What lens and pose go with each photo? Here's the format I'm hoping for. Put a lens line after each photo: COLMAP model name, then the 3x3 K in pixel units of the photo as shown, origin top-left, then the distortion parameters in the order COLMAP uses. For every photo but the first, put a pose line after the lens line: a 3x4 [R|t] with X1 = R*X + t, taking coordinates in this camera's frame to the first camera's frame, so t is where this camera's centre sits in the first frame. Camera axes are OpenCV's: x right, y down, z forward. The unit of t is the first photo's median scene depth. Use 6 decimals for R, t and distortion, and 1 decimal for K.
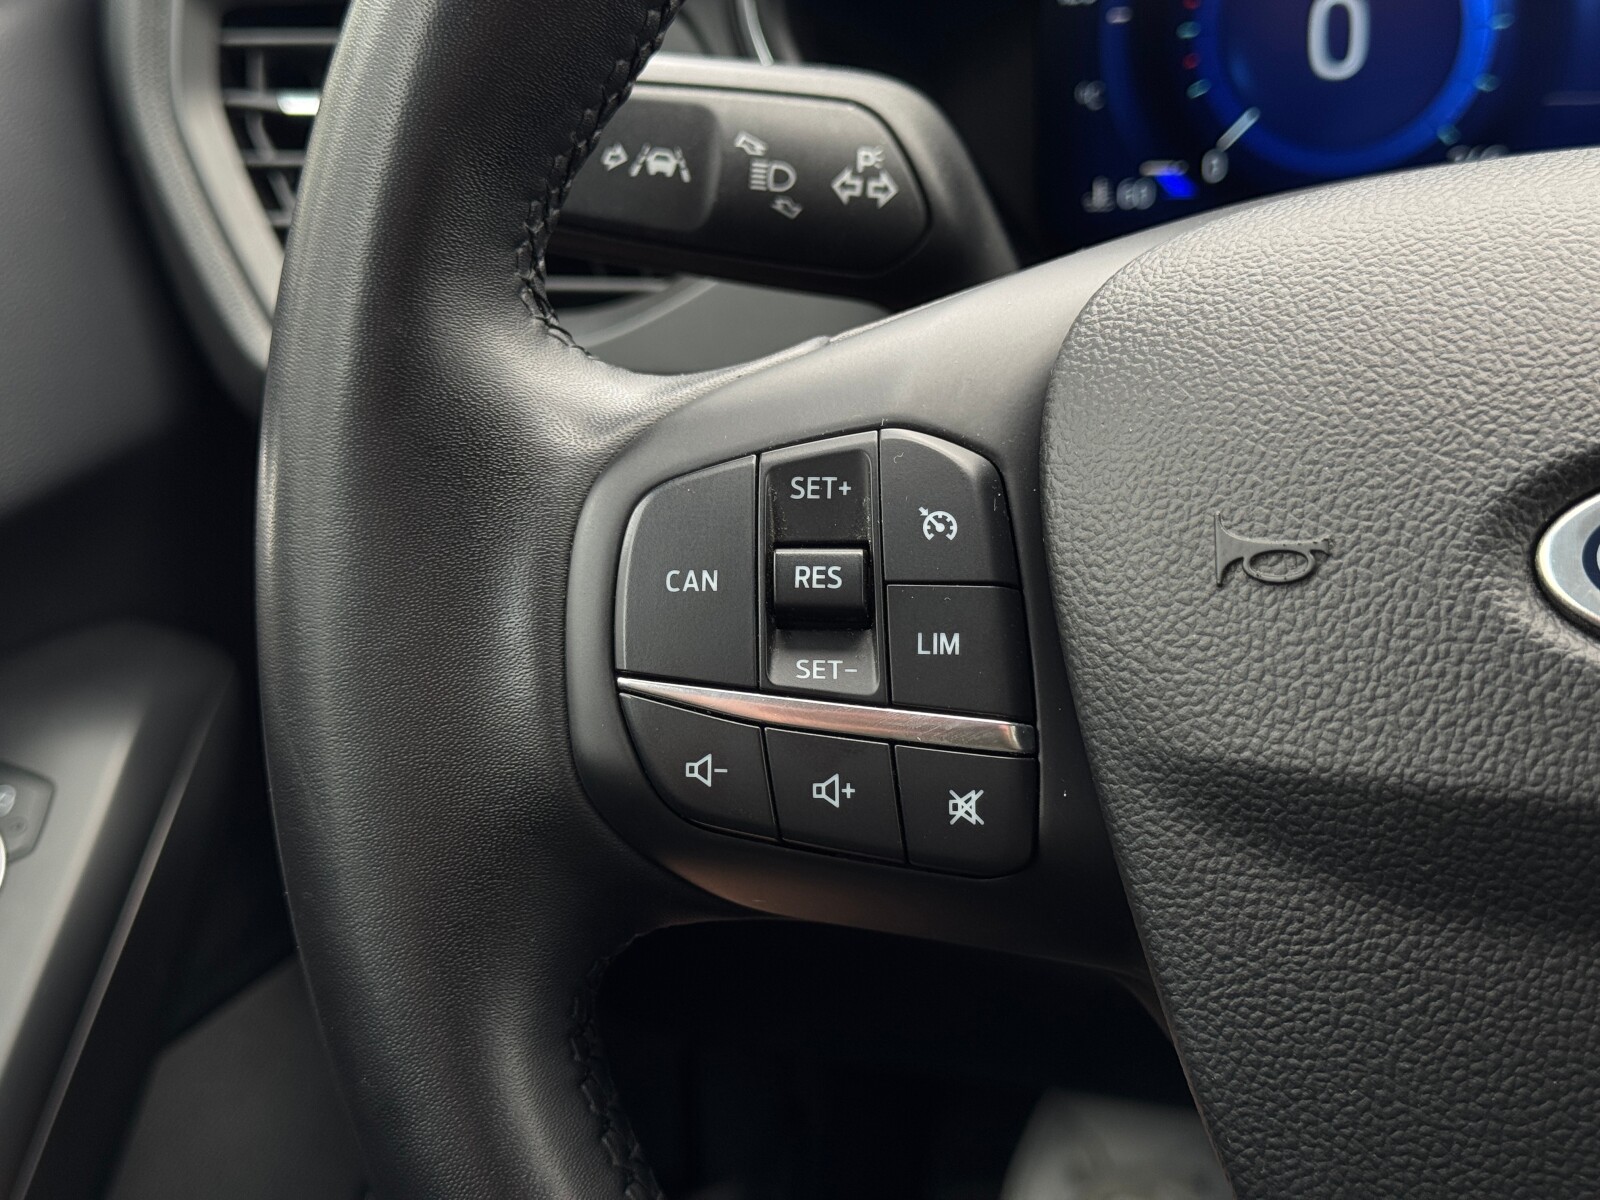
lens RADIAL K [[2282.7, 0, 808.3], [0, 2282.7, 600.4], [0, 0, 1]] dist [0.088024, 0.000000]
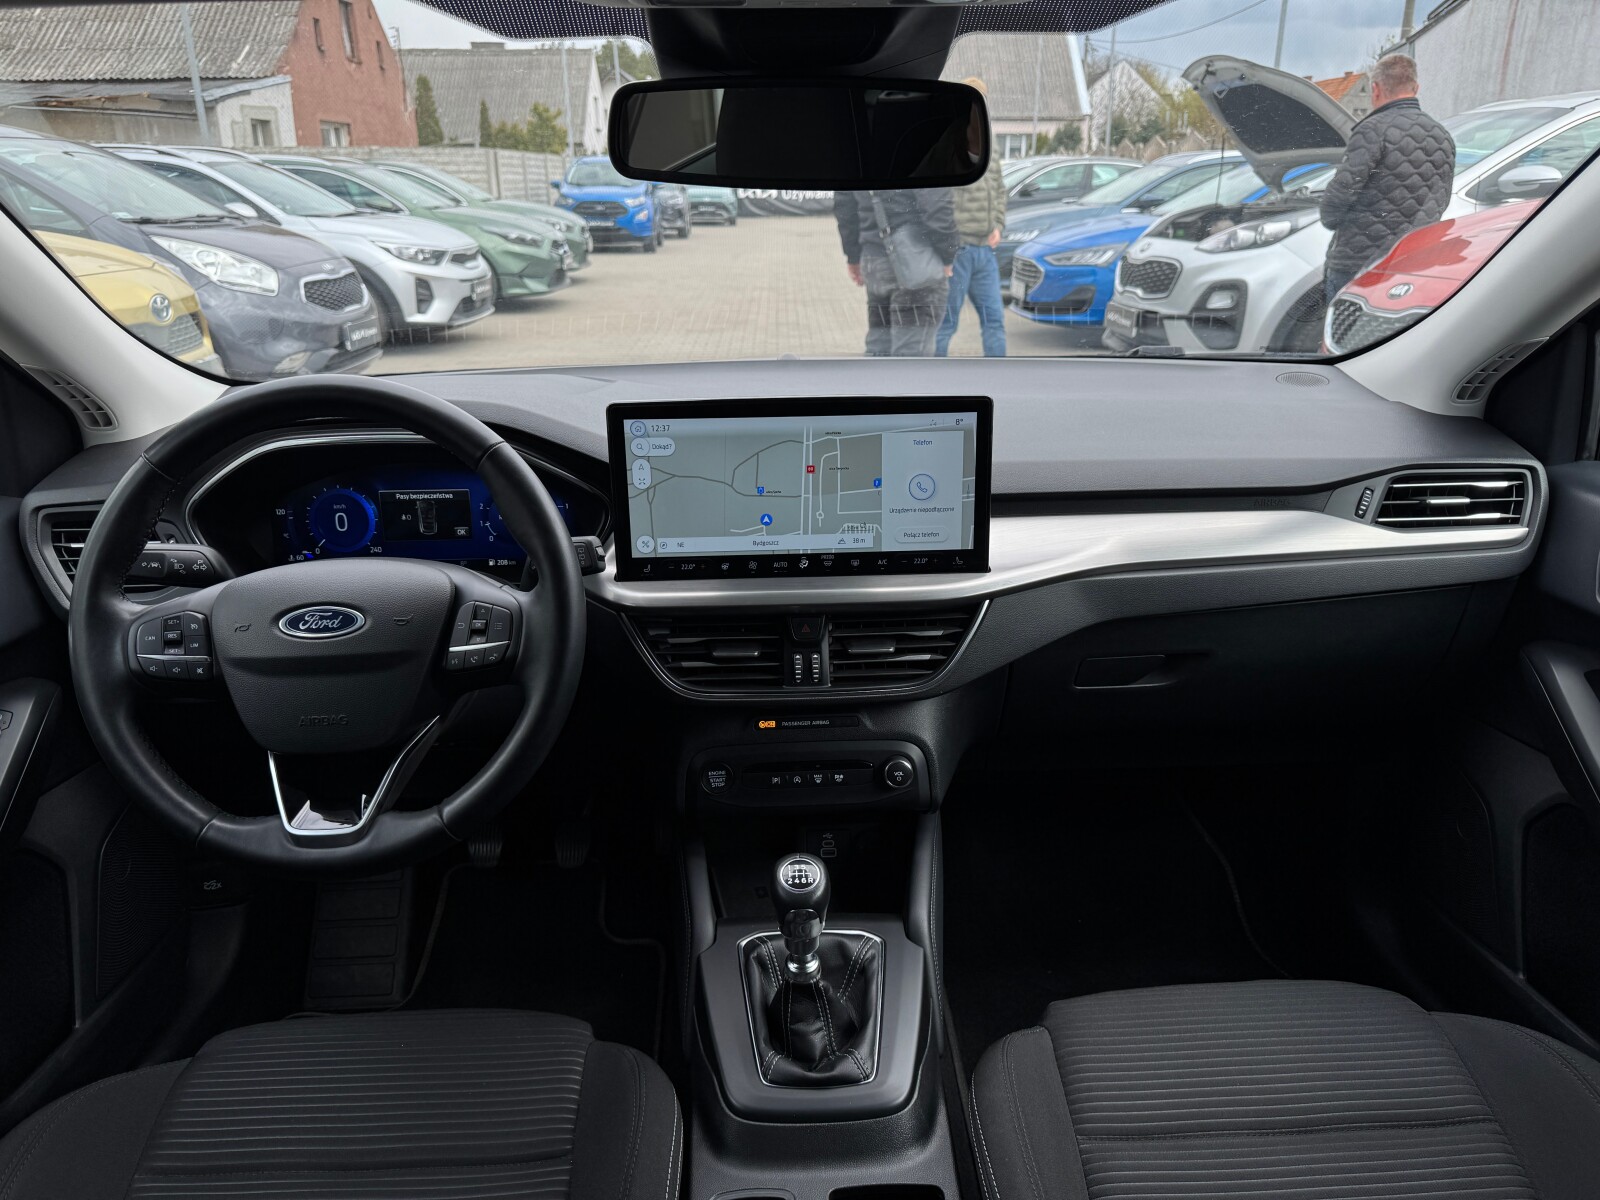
lens RADIAL K [[1123.0, 0, 804.9], [0, 1123.0, 606.7], [0, 0, 1]] dist [0.054723, -0.073519]
pose [[0.939120, -0.061505, 0.338040, 0.554370], [0.089633, 0.993635, -0.068225, 0.262289], [-0.331692, 0.094371, 0.938656, -2.353879]]
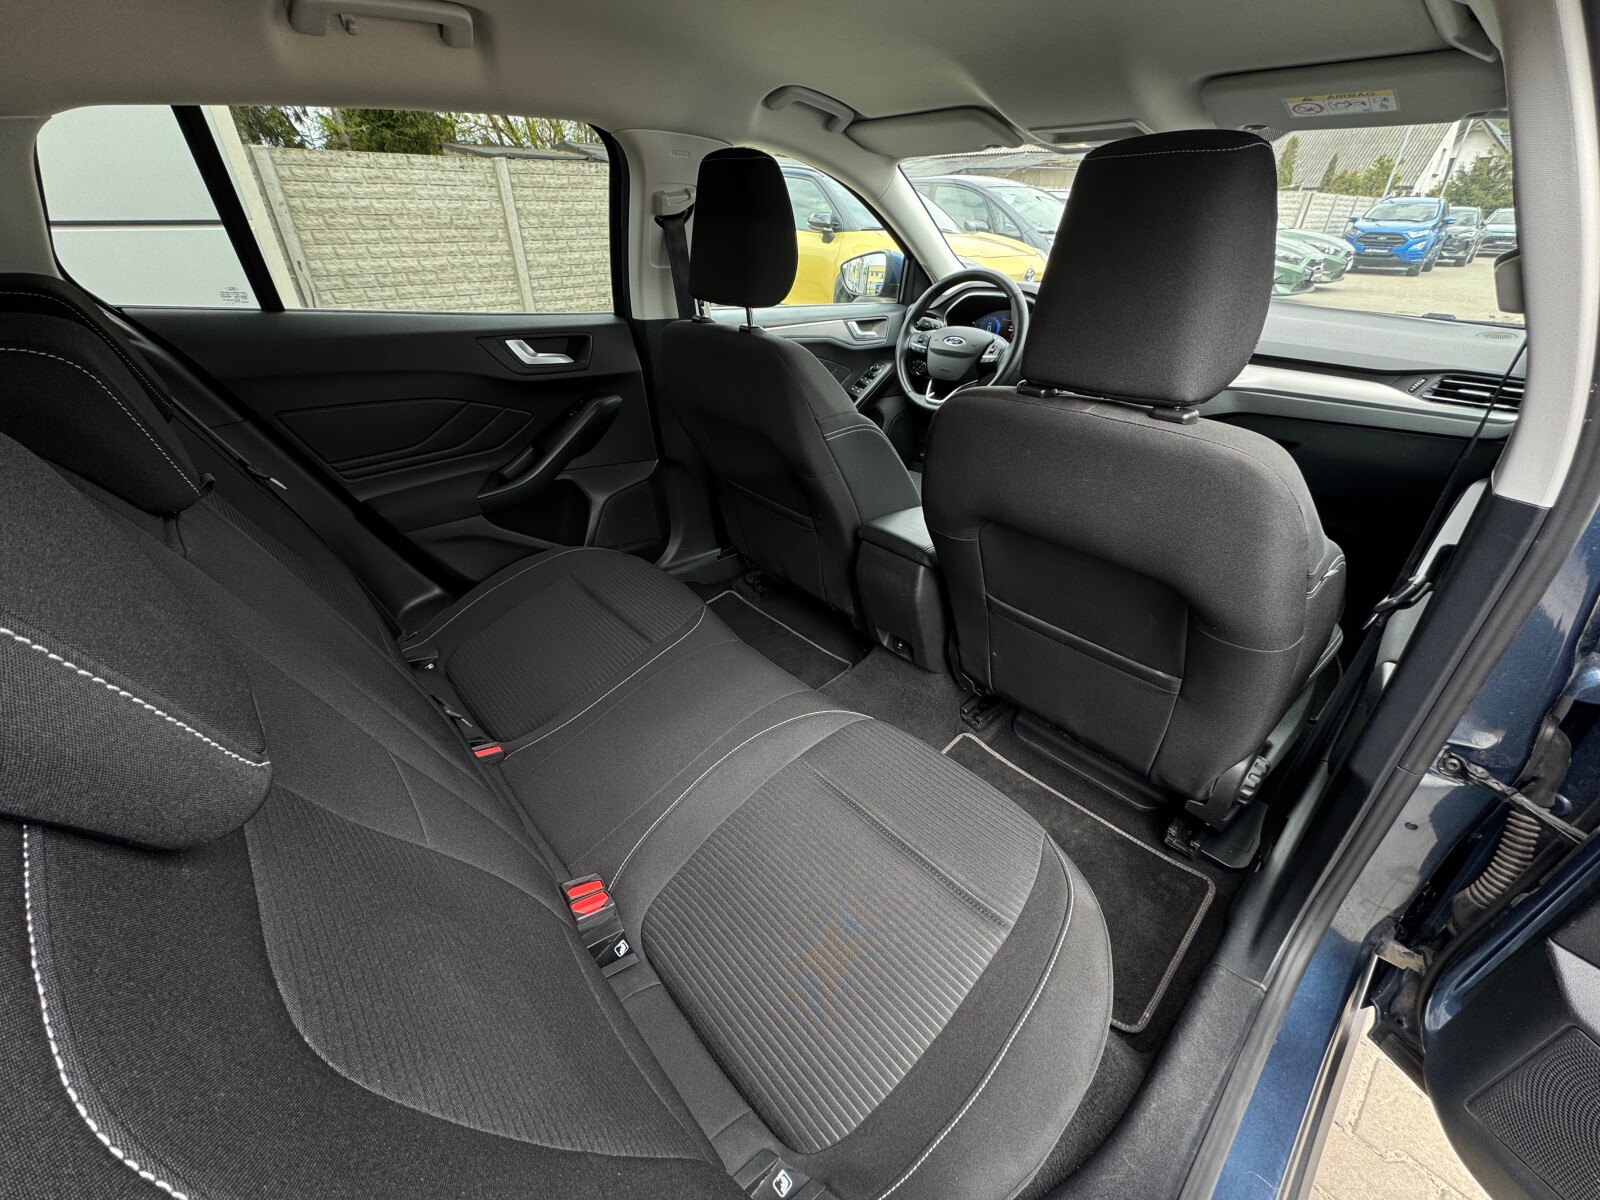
lens RADIAL K [[636.2, 0, 795.6], [0, 636.2, 613.9], [0, 0, 1]] dist [-0.005574, 0.000236]
pose [[0.859348, 0.332208, -0.388793, 2.190331], [-0.270868, 0.940544, 0.204958, 1.522374], [0.433765, -0.070819, 0.898238, -5.178314]]
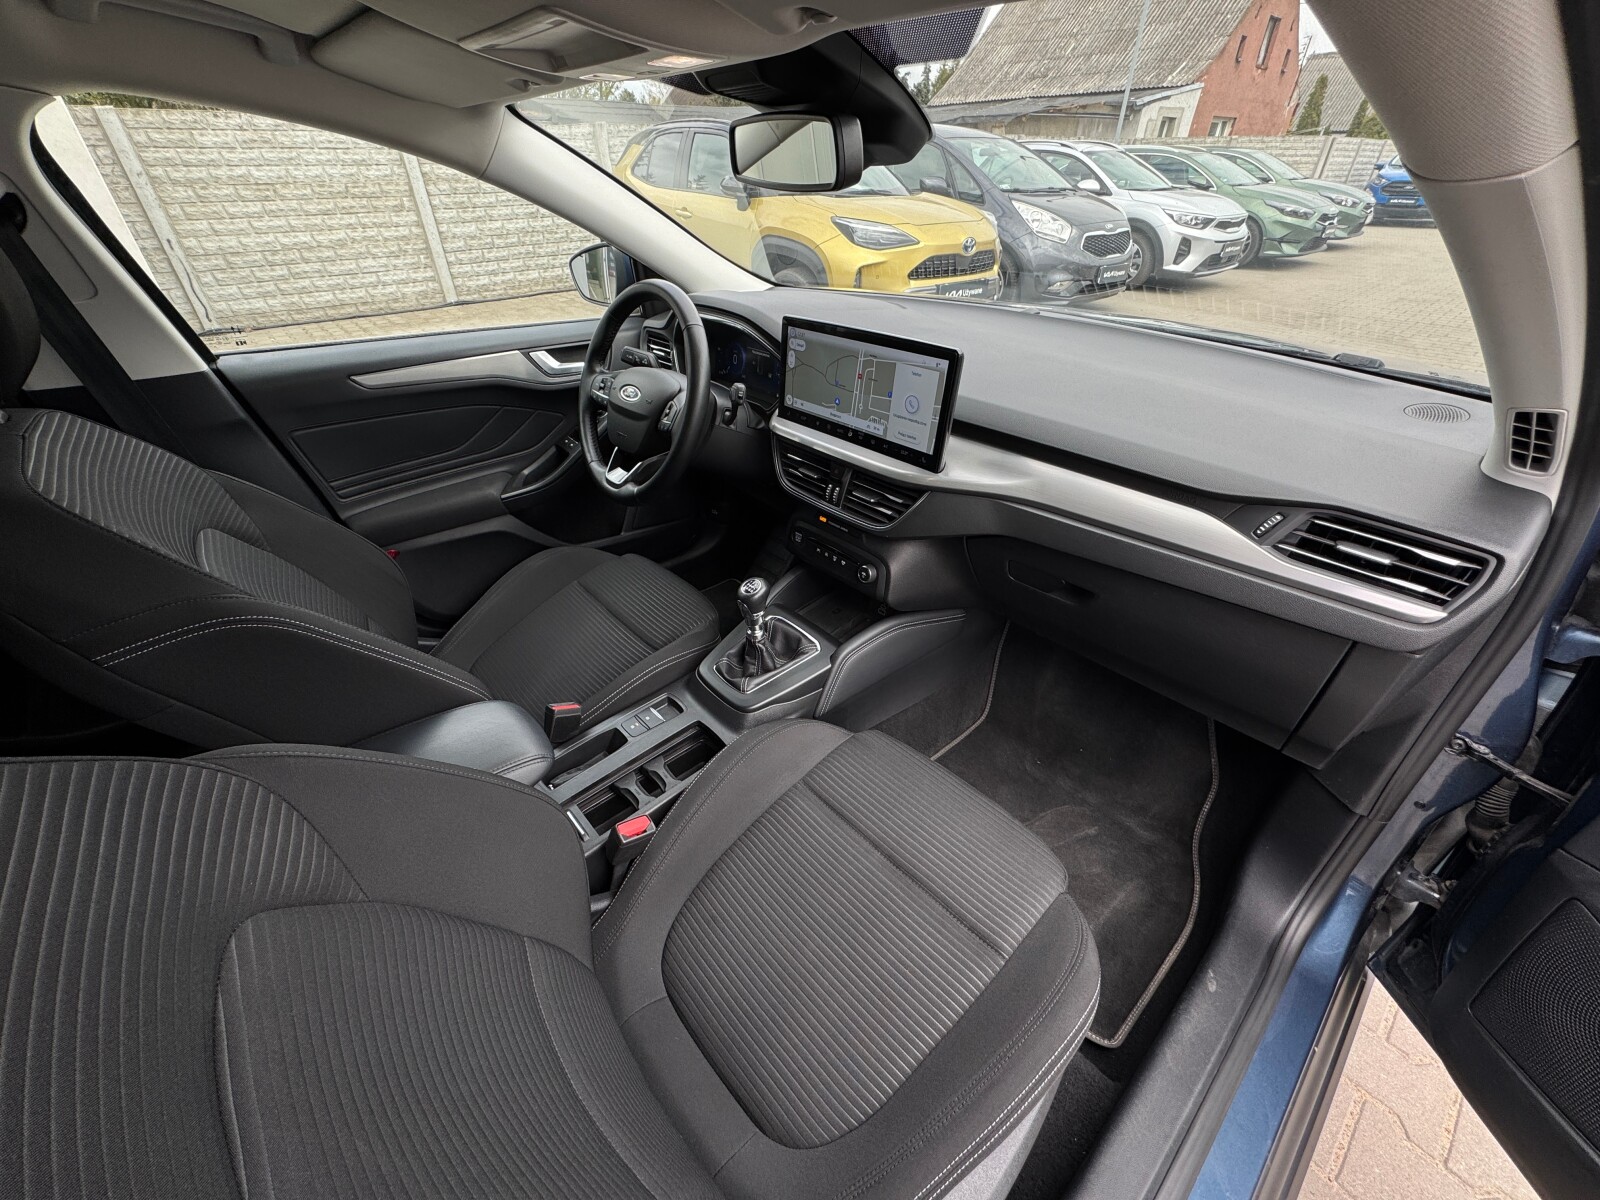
lens RADIAL K [[636.2, 0, 805.1], [0, 636.2, 608.0], [0, 0, 1]] dist [-0.005574, 0.000236]
pose [[0.856746, 0.341997, -0.386037, 3.163813], [-0.259725, 0.932776, 0.249944, -0.032775], [0.445566, -0.113876, 0.887977, -2.253134]]
